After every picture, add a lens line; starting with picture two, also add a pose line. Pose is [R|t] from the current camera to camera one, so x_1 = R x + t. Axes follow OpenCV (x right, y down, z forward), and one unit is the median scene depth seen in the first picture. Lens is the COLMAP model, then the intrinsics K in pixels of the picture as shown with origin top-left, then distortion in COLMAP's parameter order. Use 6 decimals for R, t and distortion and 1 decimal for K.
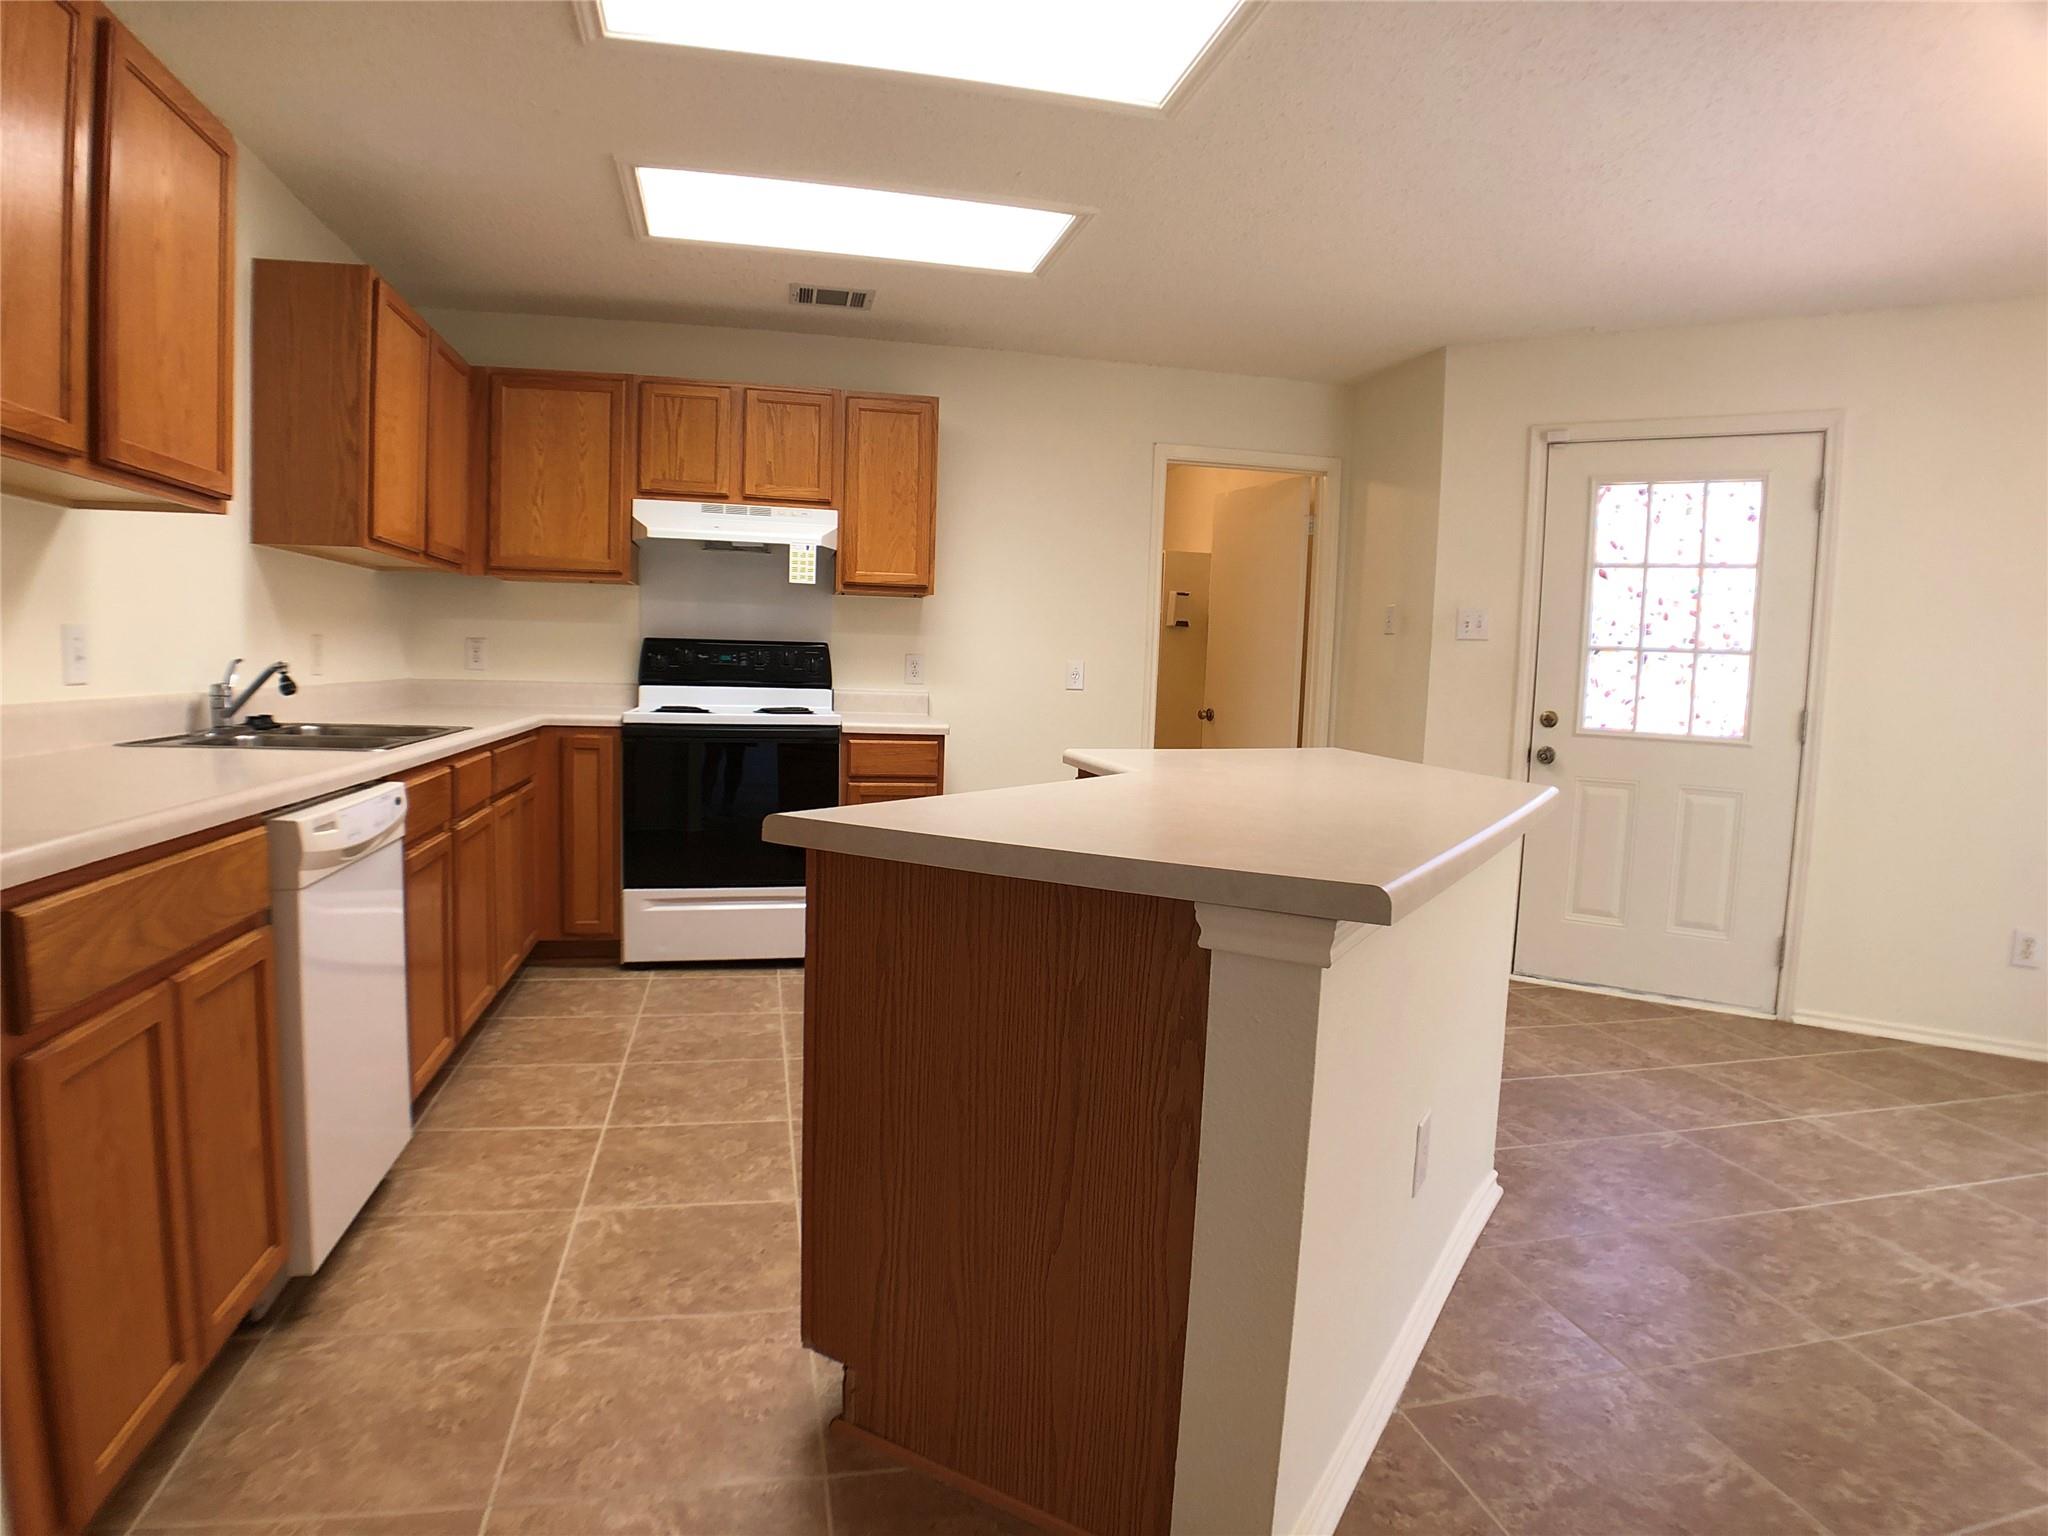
lens RADIAL K [[1171.2, 0, 1026.7], [0, 1171.2, 763.0], [0, 0, 1]] dist [-0.070866, 0.010169]
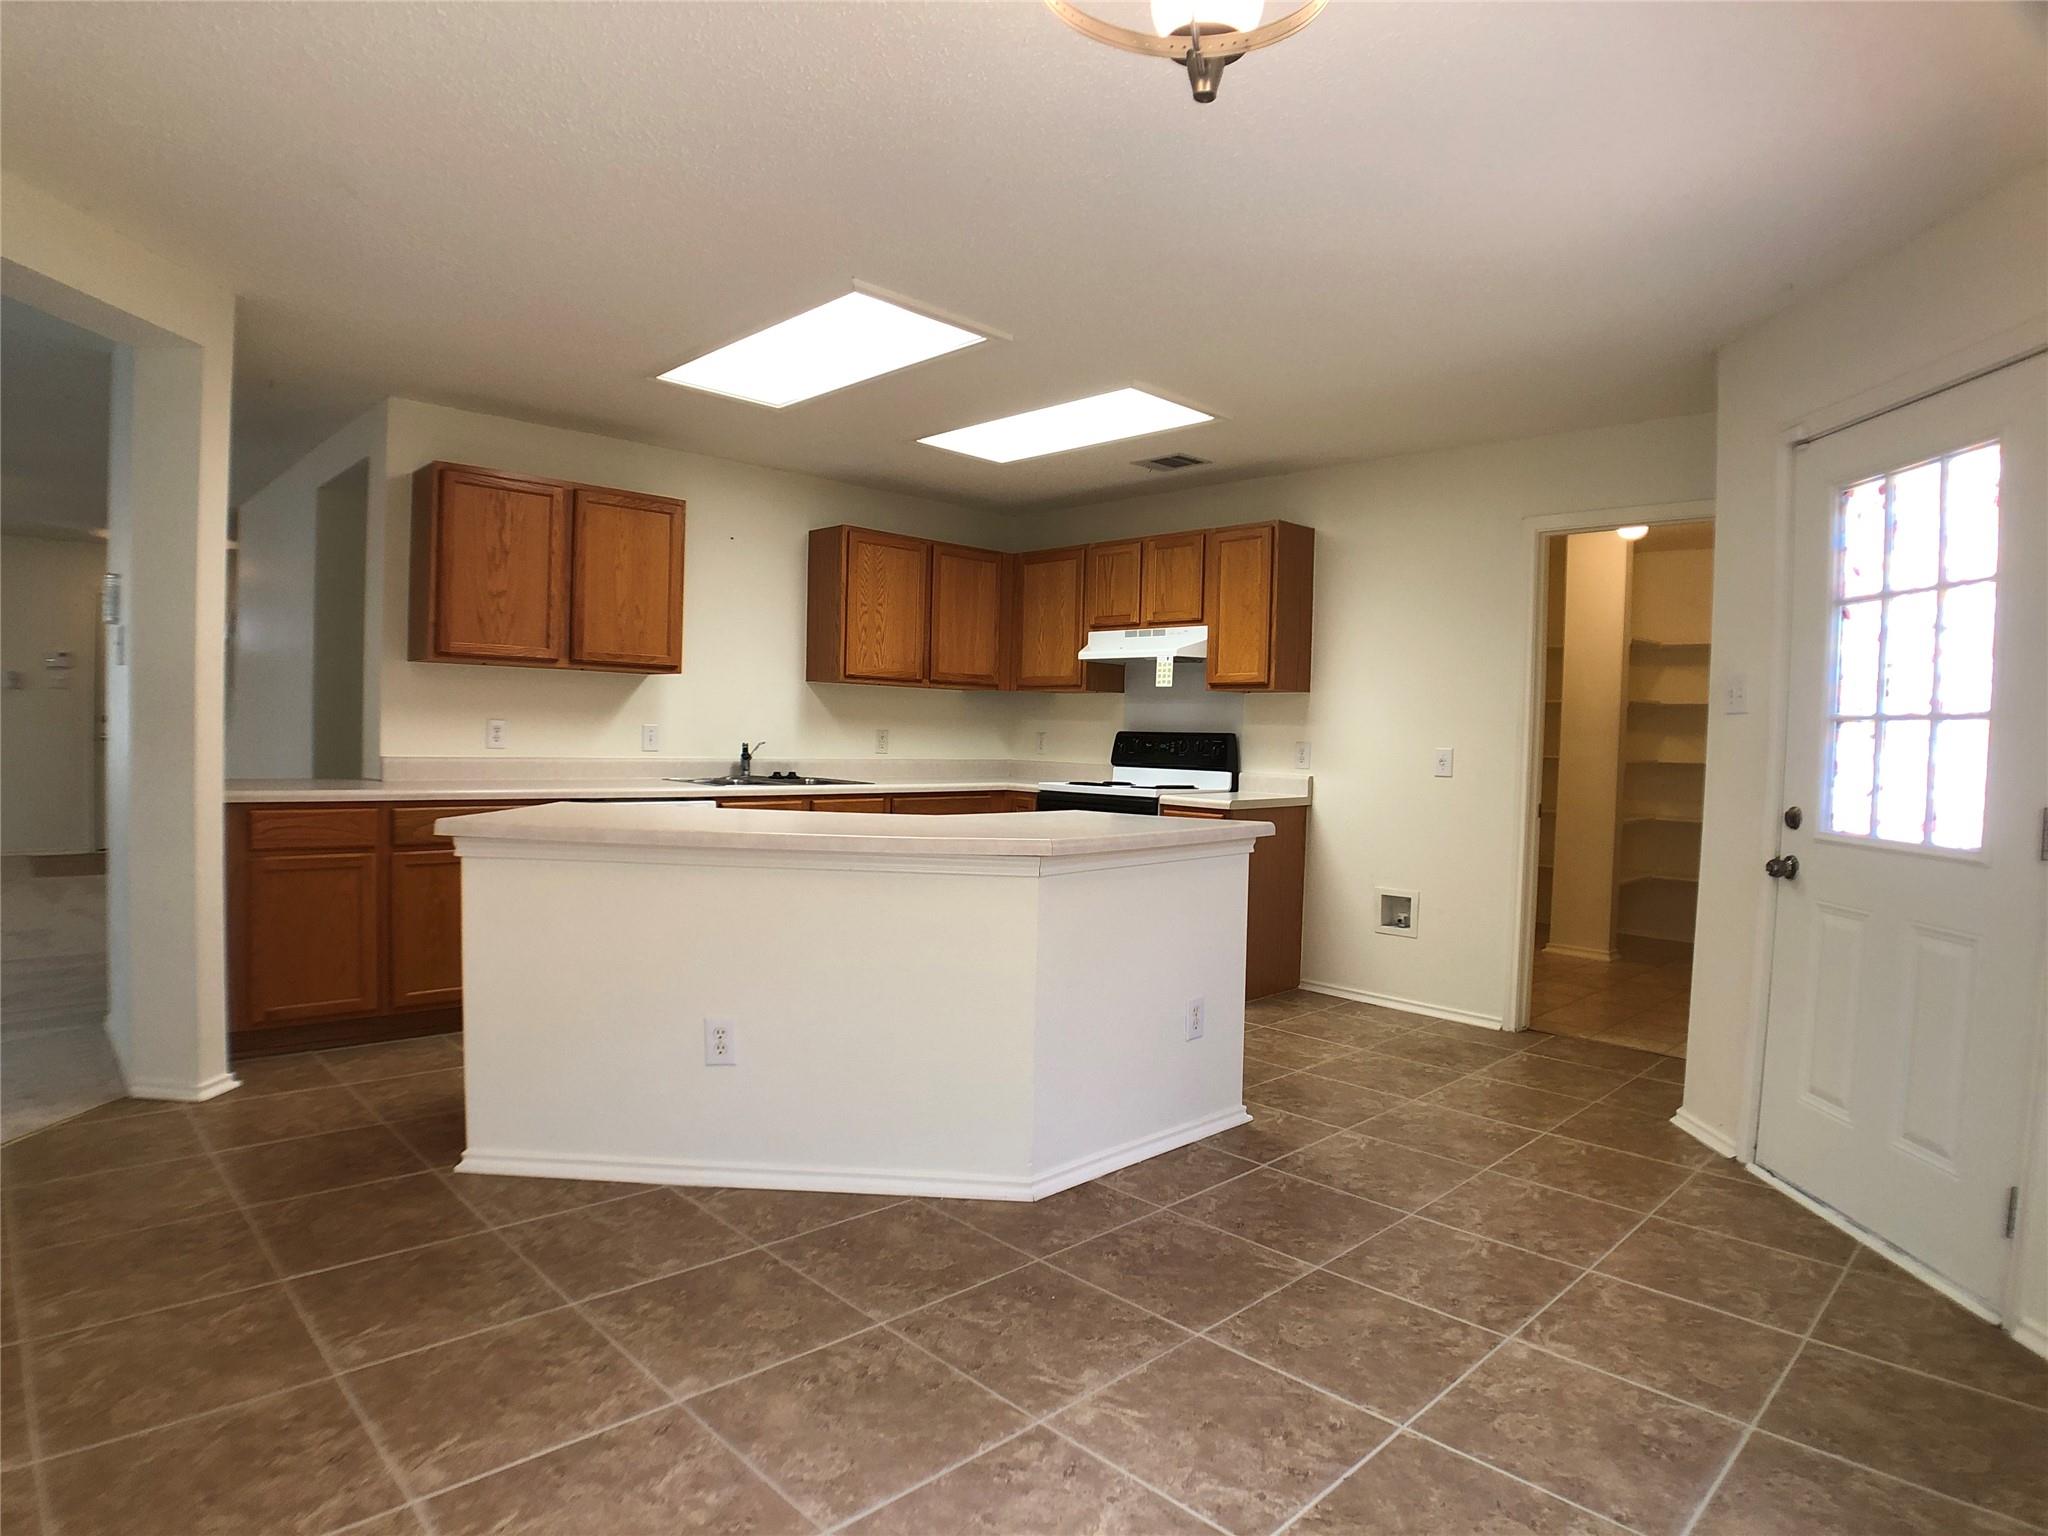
lens RADIAL K [[1171.2, 0, 1029.4], [0, 1171.2, 770.7], [0, 0, 1]] dist [-0.070866, 0.010169]
pose [[0.514955, 0.008752, -0.857172, 0.867814], [-0.079340, 0.996142, -0.037494, -0.002593], [0.853537, 0.087316, 0.513663, 0.234019]]
